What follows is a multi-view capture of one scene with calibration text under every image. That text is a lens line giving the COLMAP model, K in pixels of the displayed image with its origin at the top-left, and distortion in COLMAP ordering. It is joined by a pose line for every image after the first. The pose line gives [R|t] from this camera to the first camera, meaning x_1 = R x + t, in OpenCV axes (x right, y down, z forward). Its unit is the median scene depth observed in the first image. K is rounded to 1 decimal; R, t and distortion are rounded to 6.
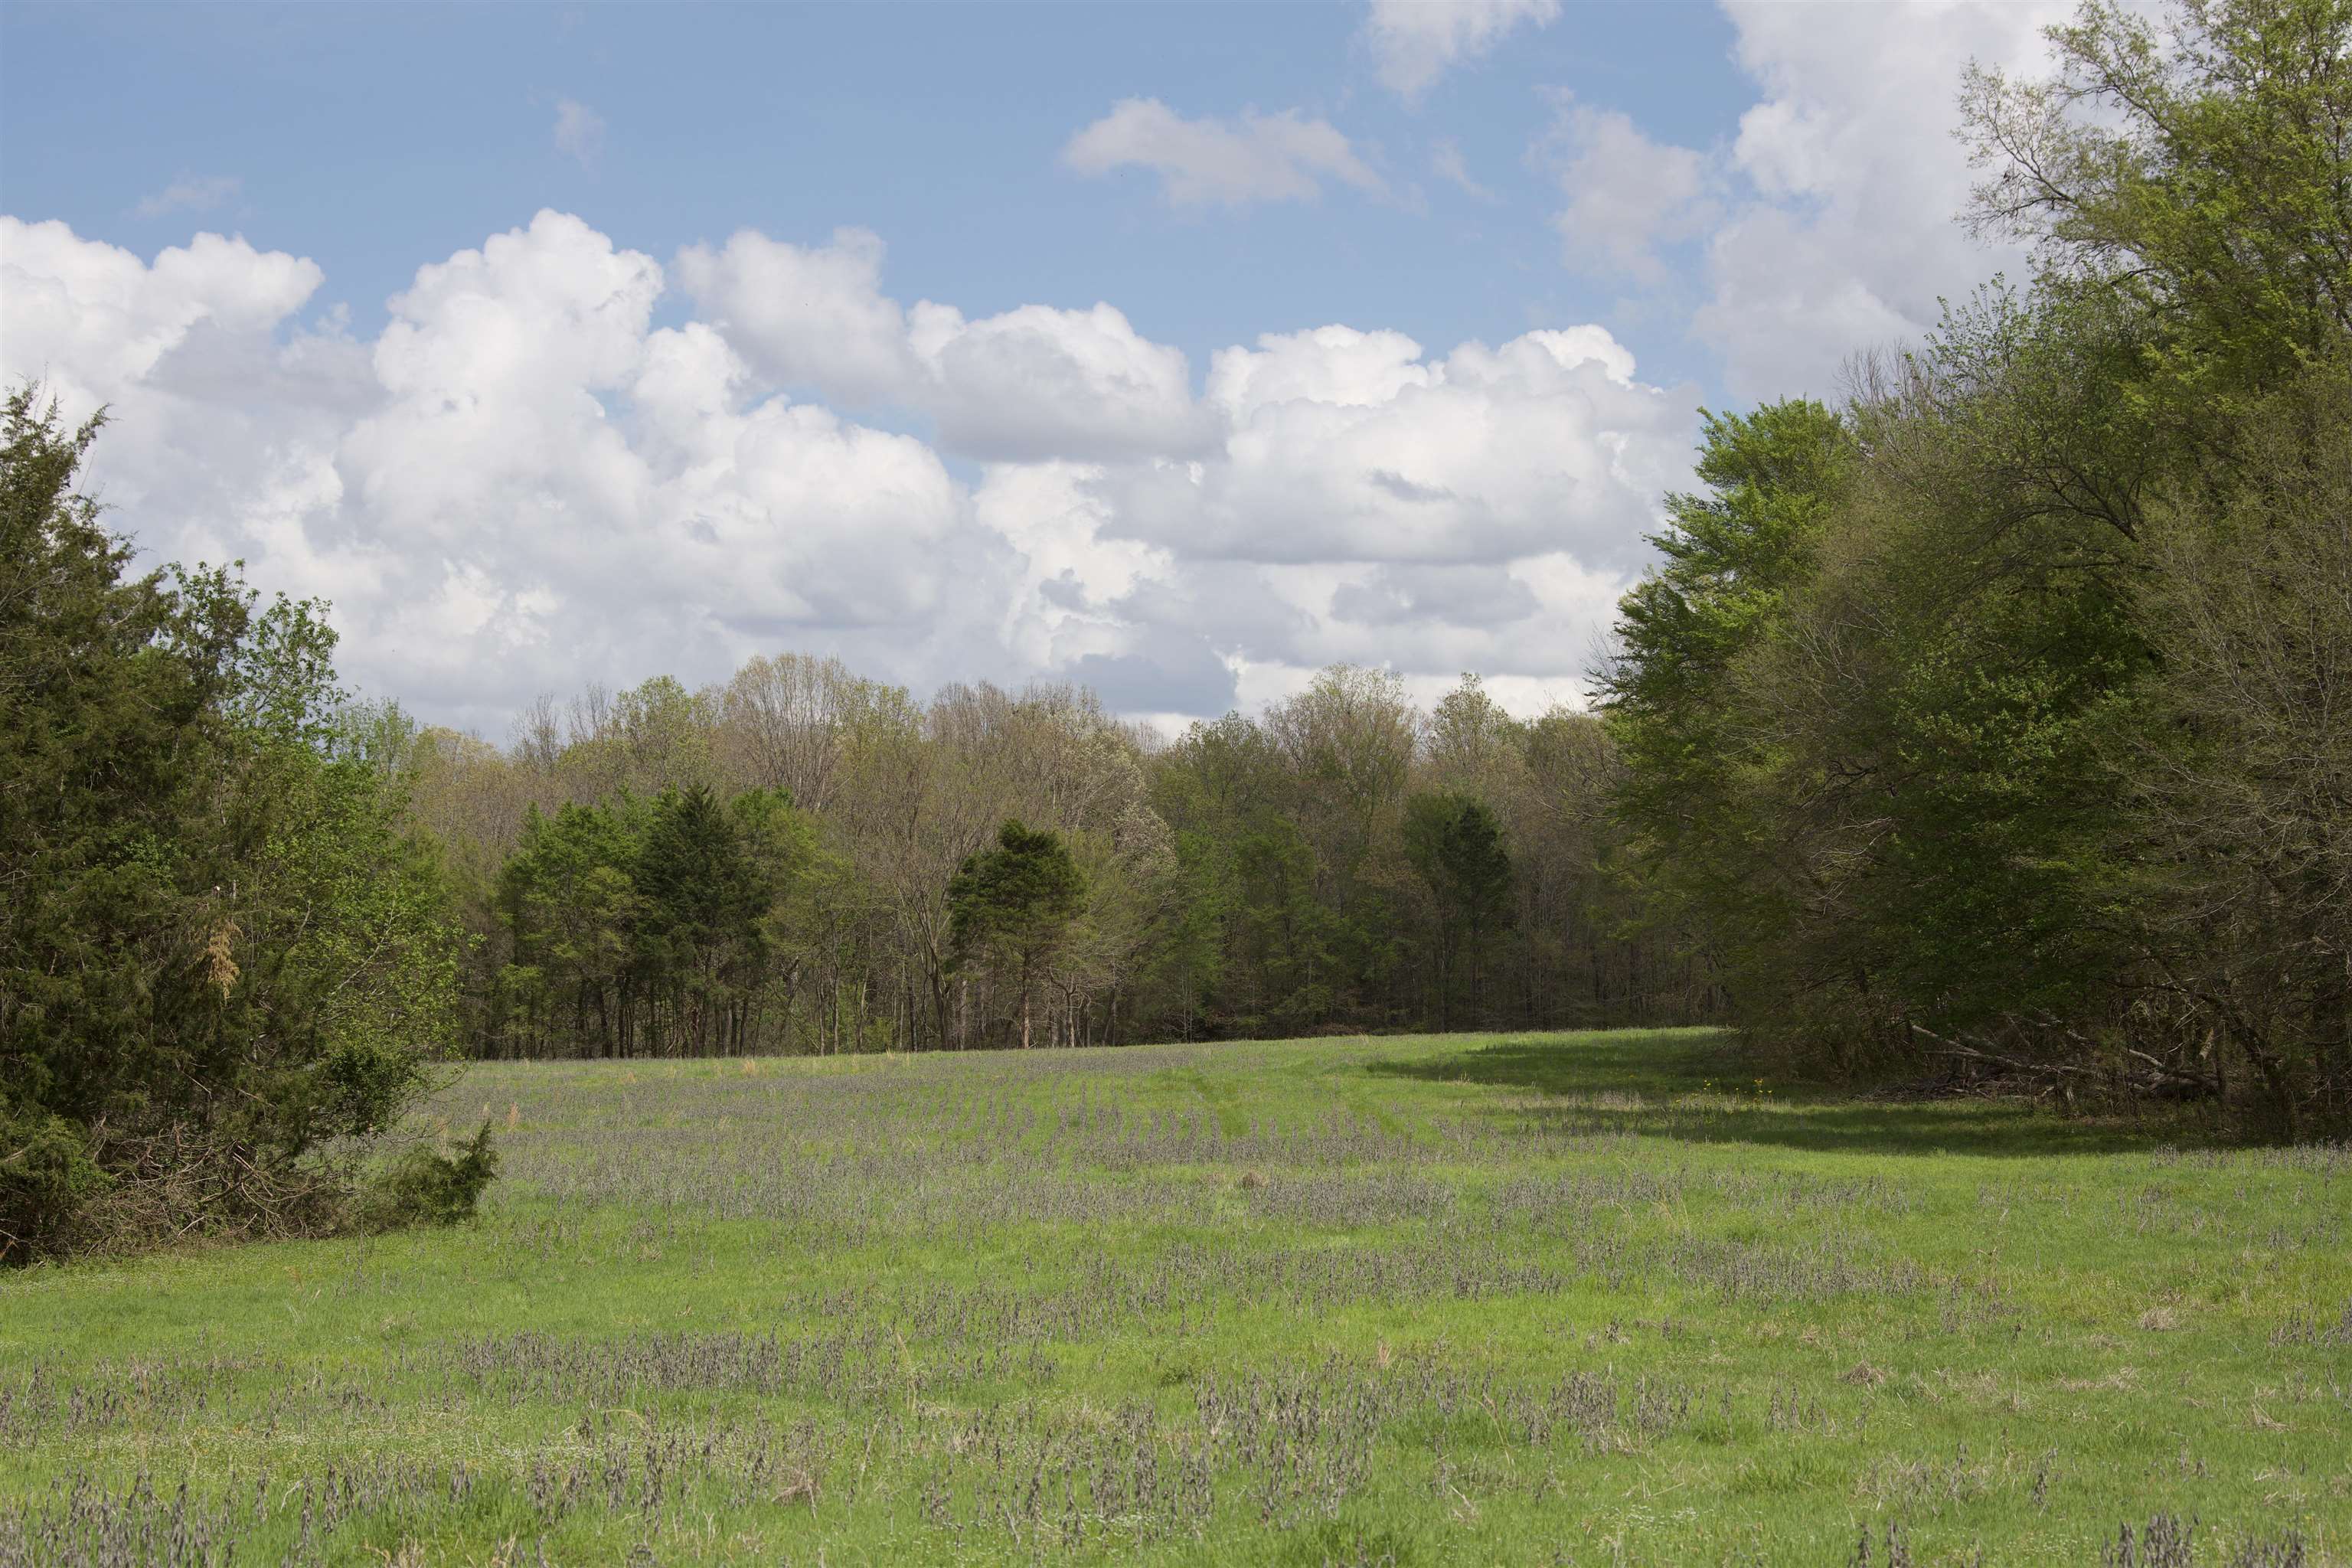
lens RADIAL K [[5526.1, 0, 1138.3], [0, 5526.1, 858.1], [0, 0, 1]] dist [0.547528, 0.000000]
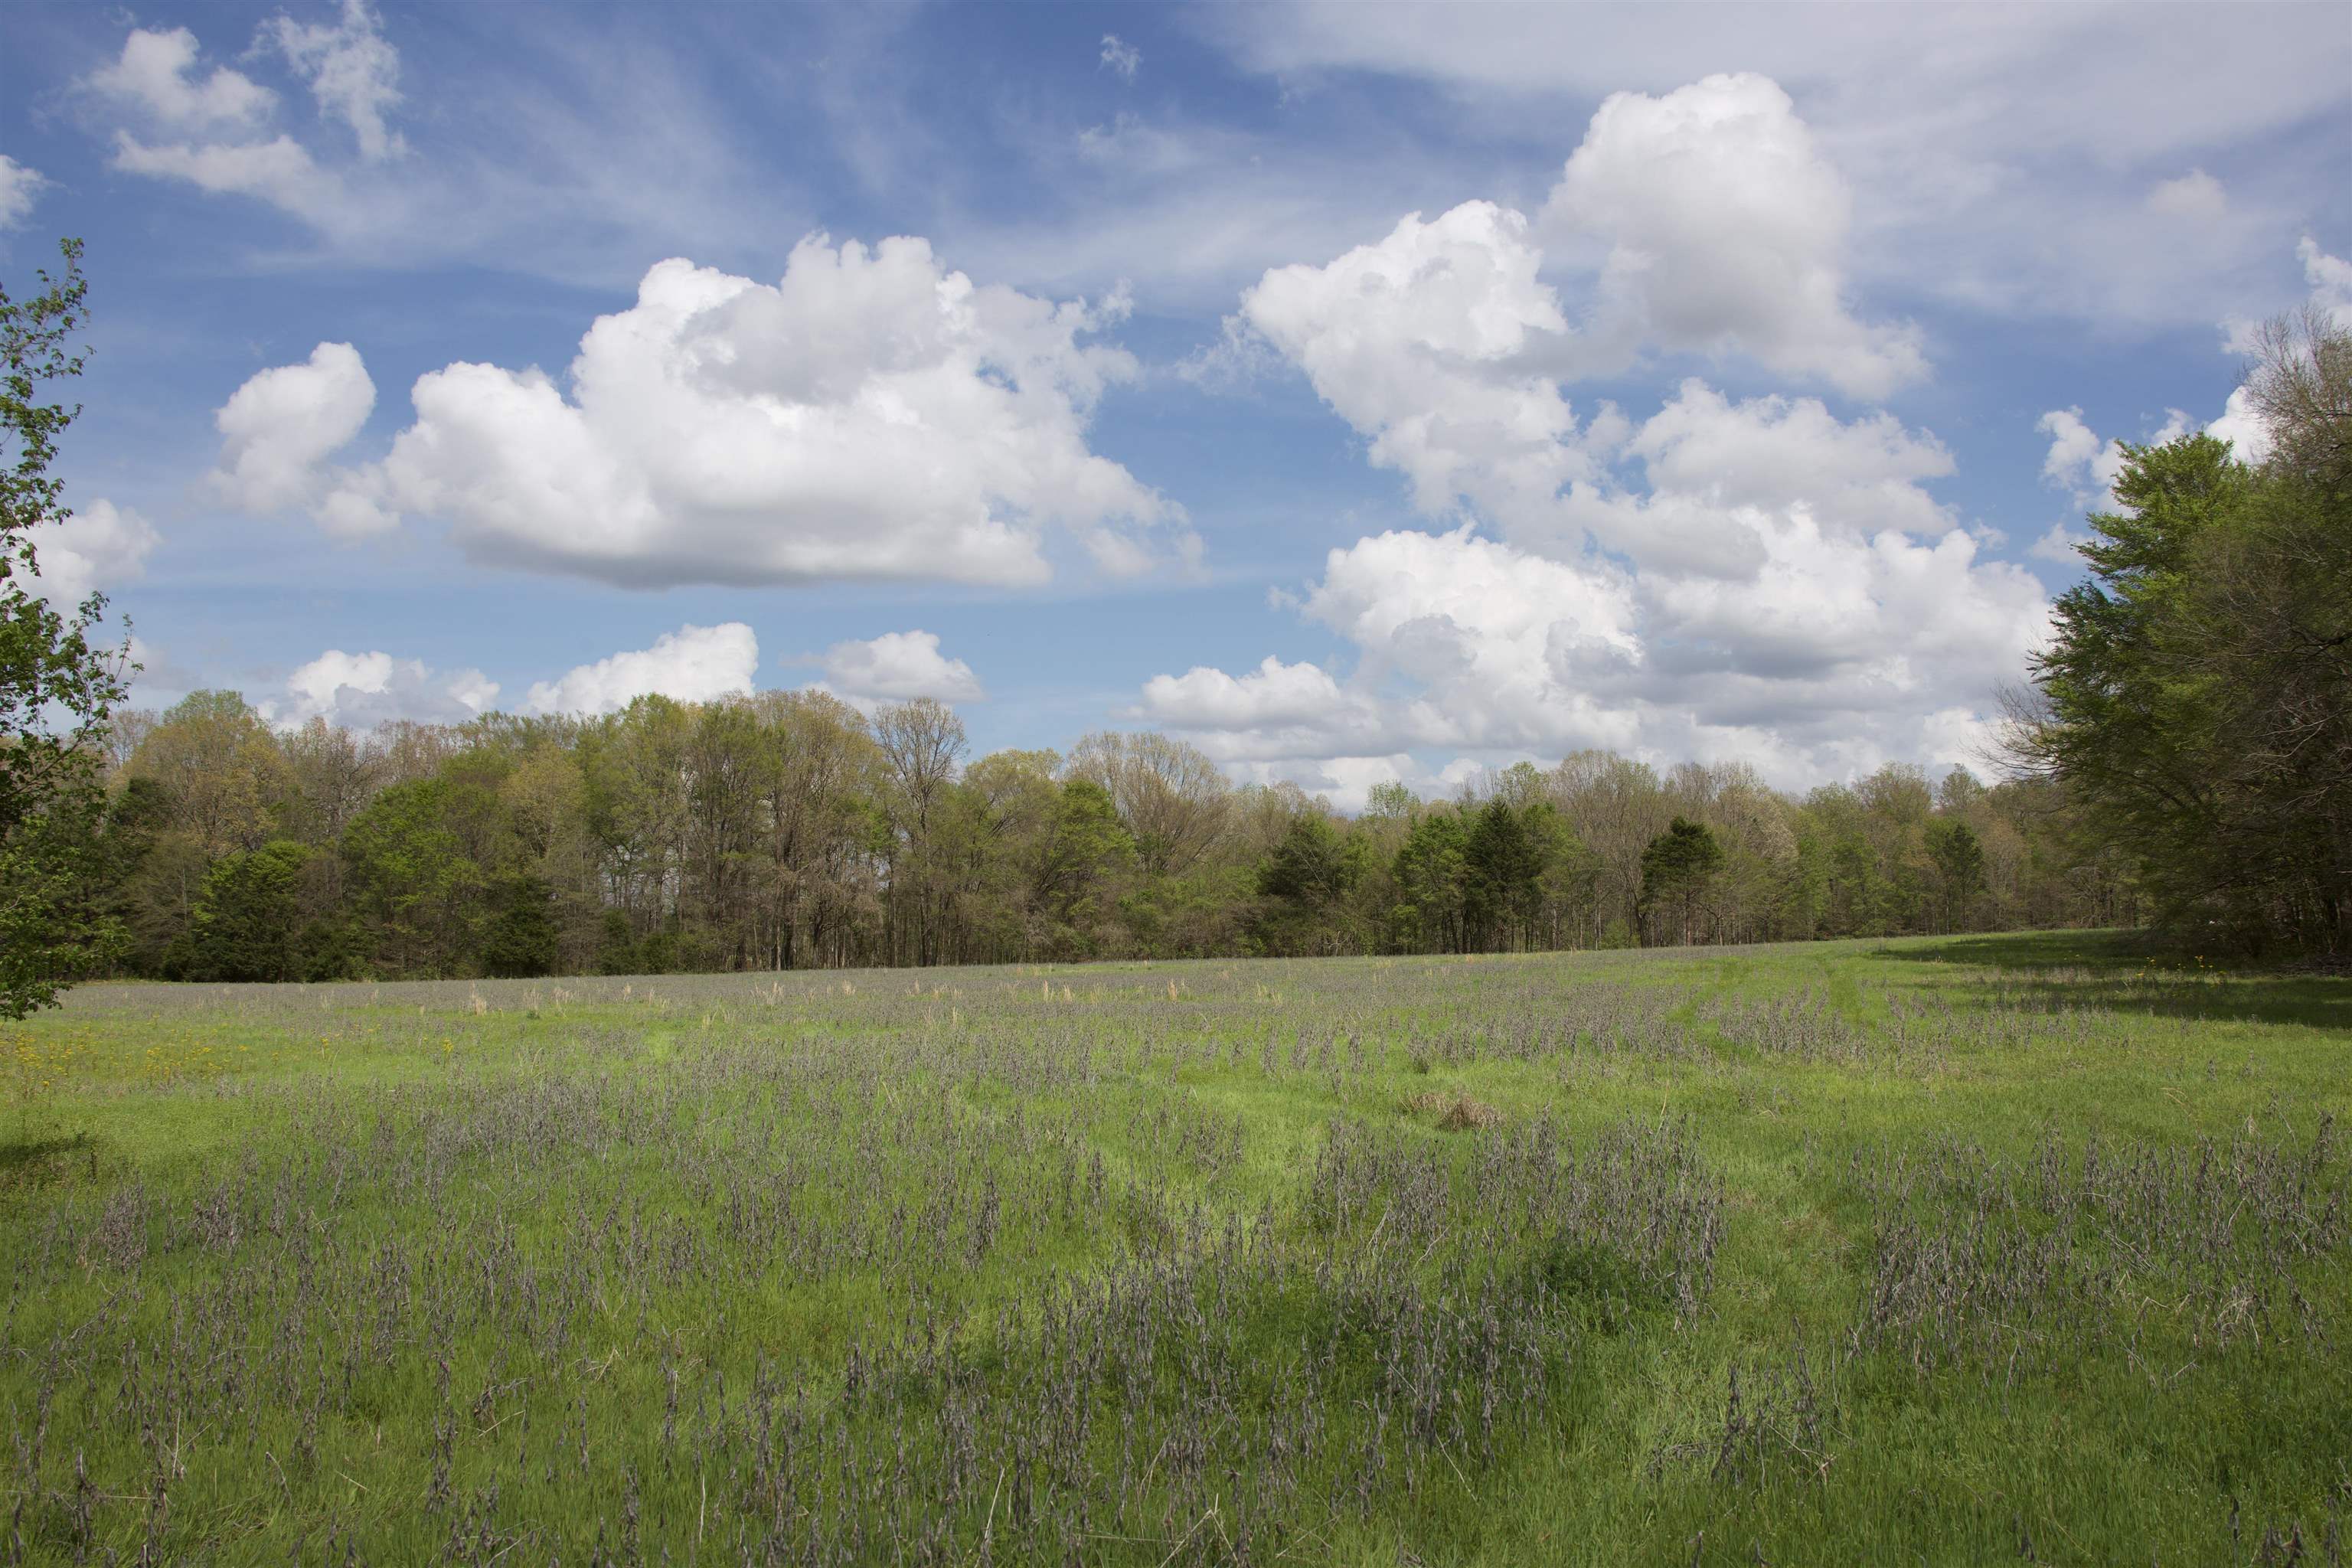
lens RADIAL K [[2311.8, 0, 1215.0], [0, 2311.8, 798.0], [0, 0, 1]] dist [-0.020387, 0.000000]
pose [[0.967384, -0.023501, -0.252223, 0.019051], [0.014545, 0.999198, -0.037315, 0.011647], [0.252897, 0.032429, 0.966950, 0.257248]]
